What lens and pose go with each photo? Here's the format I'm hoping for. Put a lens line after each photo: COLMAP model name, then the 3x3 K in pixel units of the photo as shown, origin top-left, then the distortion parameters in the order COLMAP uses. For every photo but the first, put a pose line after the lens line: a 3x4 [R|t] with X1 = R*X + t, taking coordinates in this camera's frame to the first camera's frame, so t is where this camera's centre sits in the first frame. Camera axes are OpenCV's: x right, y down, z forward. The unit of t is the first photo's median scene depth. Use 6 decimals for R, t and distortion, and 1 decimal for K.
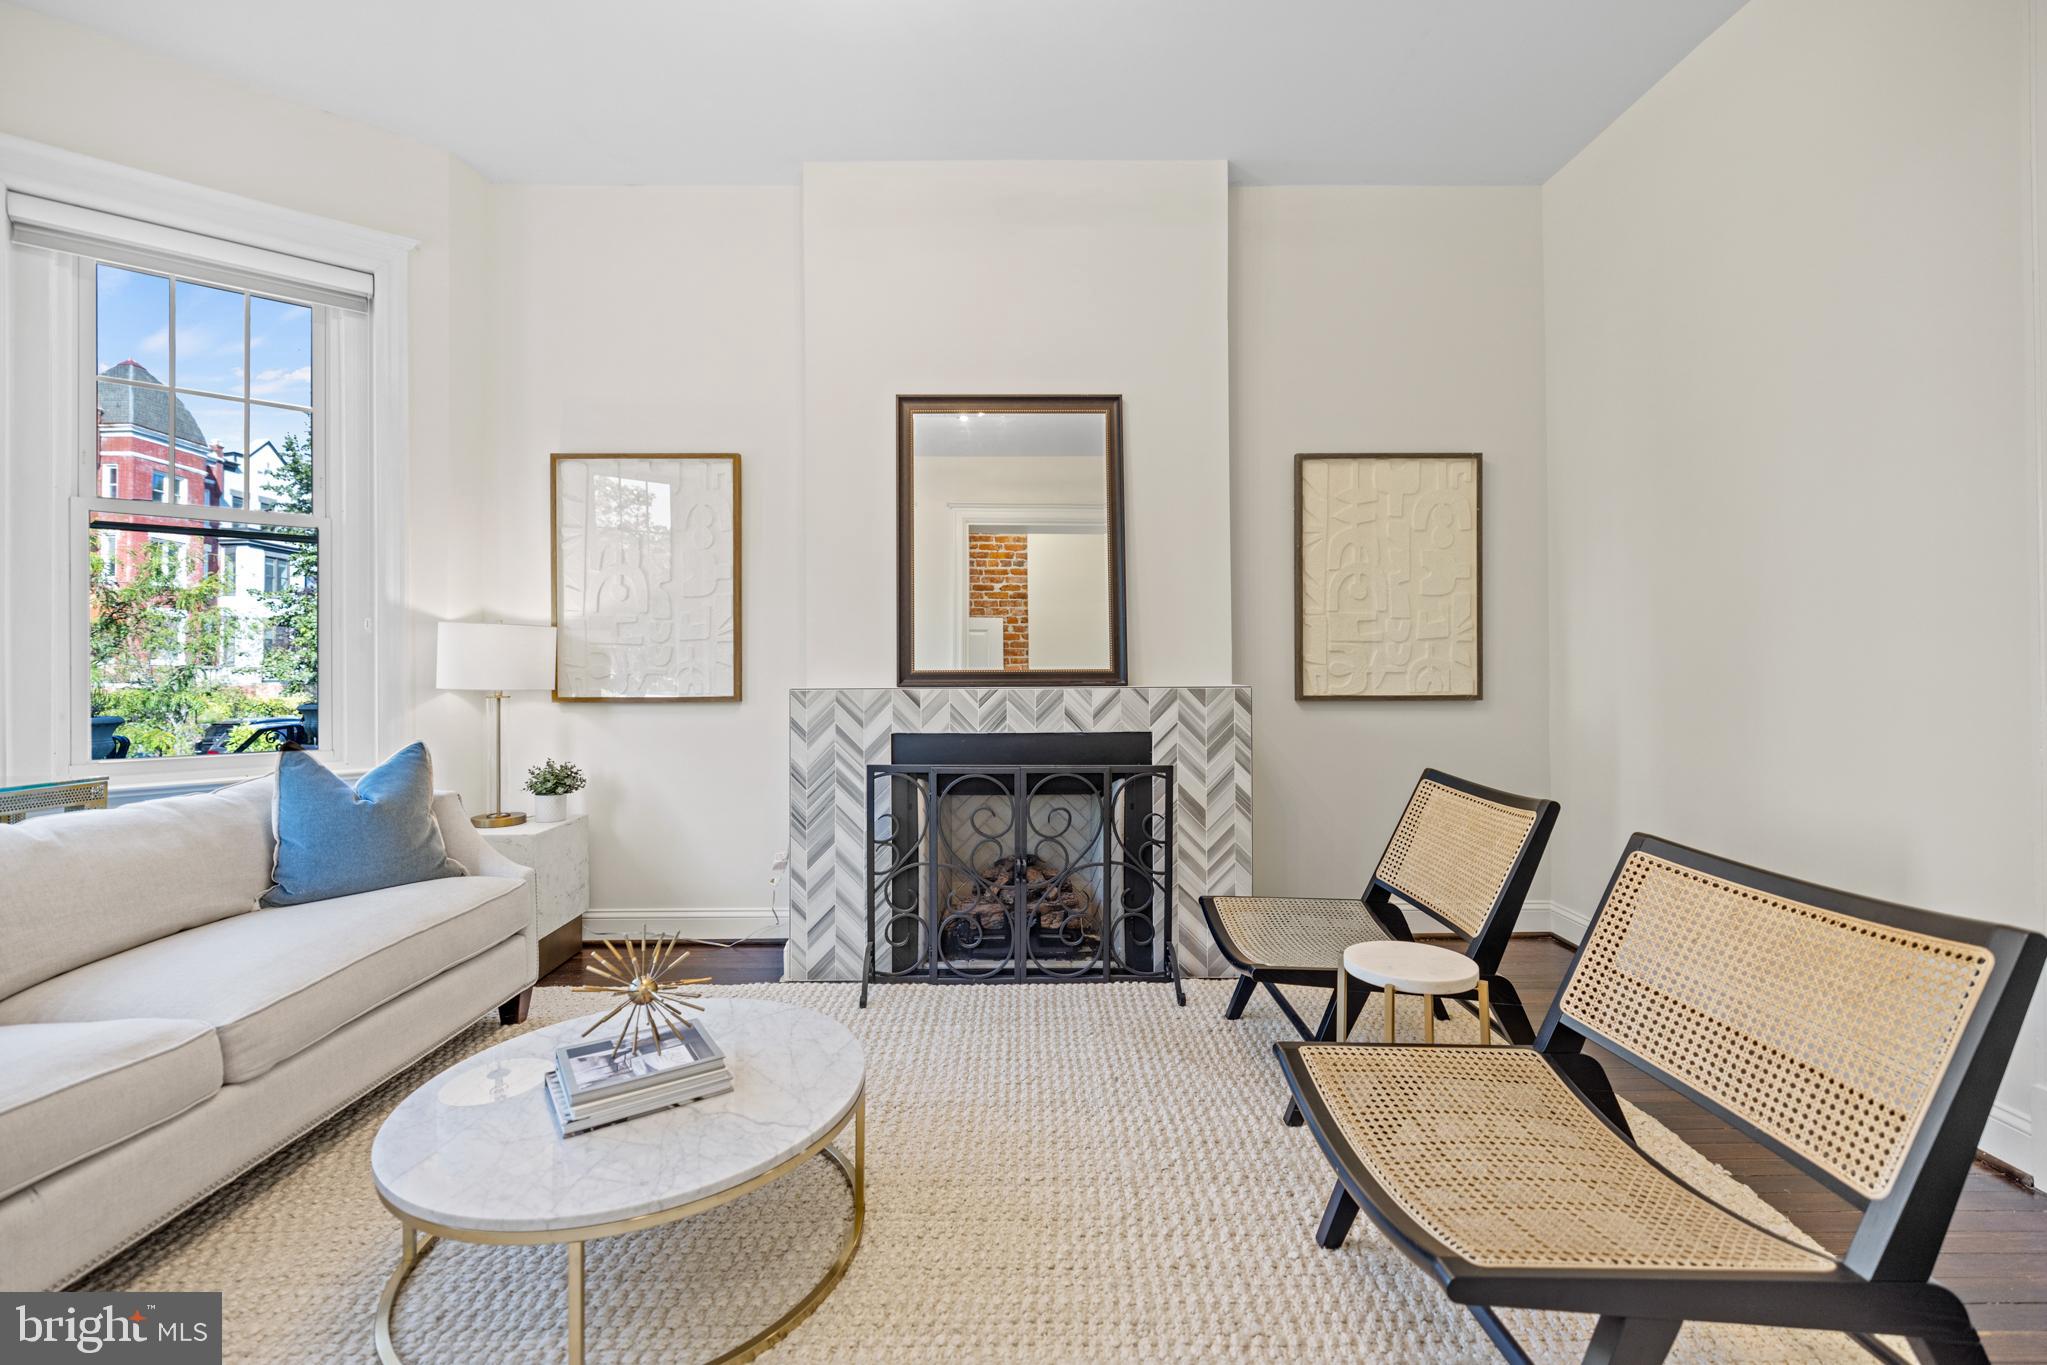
lens RADIAL K [[867.8, 0, 1019.0], [0, 867.8, 663.5], [0, 0, 1]] dist [-0.001353, -0.000392]
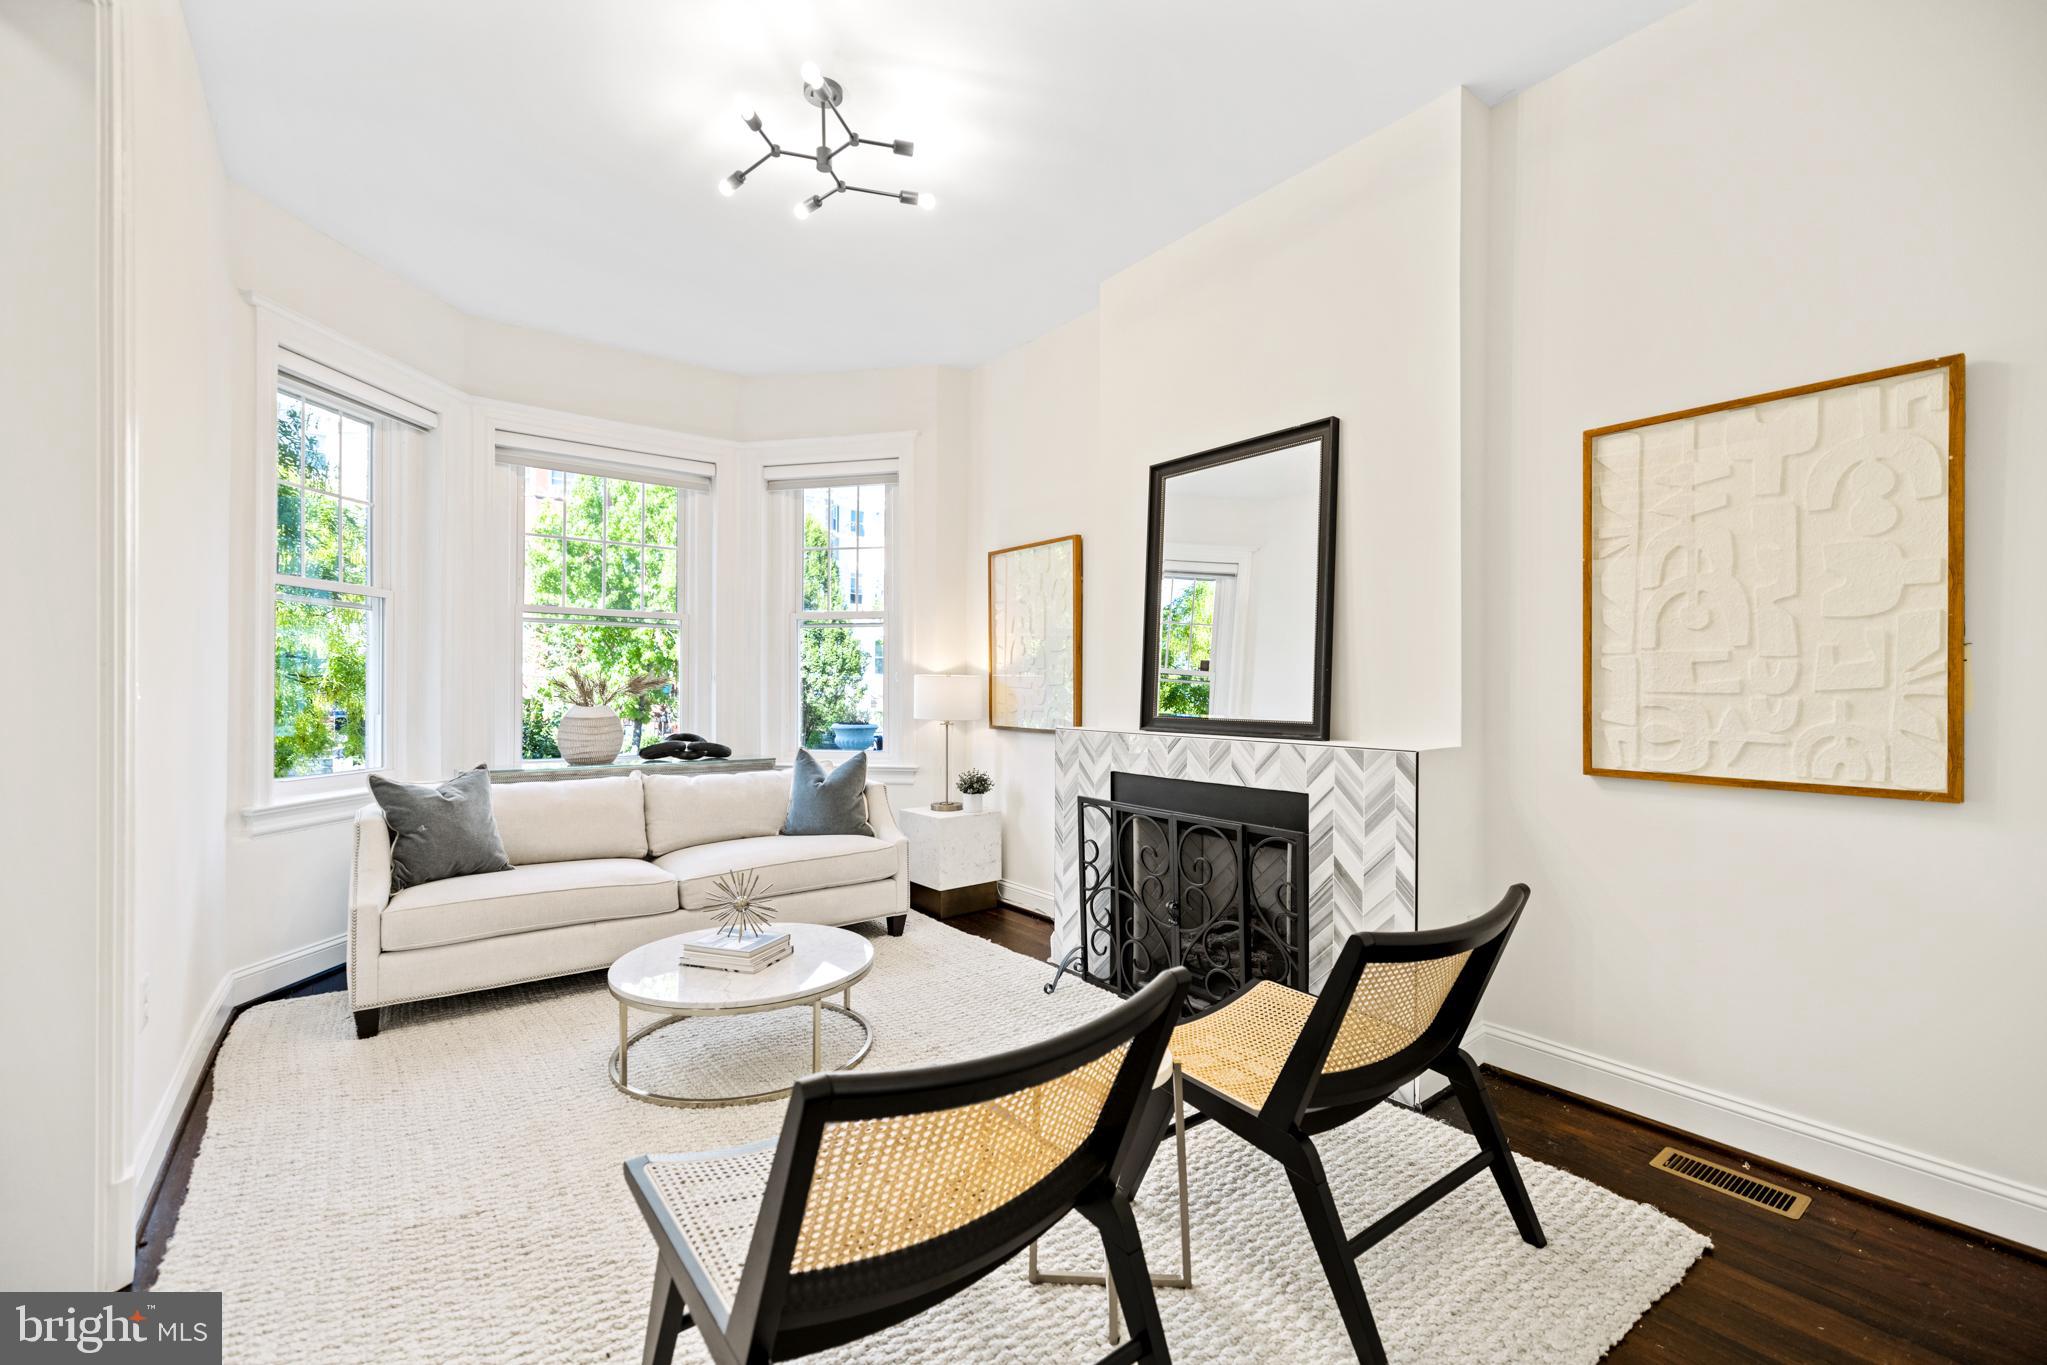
lens RADIAL K [[867.8, 0, 1015.1], [0, 867.8, 674.5], [0, 0, 1]] dist [-0.001353, -0.000392]
pose [[0.595855, -0.003637, -0.803084, 0.696333], [0.000167, 0.999990, -0.004405, -0.041506], [0.803092, 0.002491, 0.595850, 0.214366]]
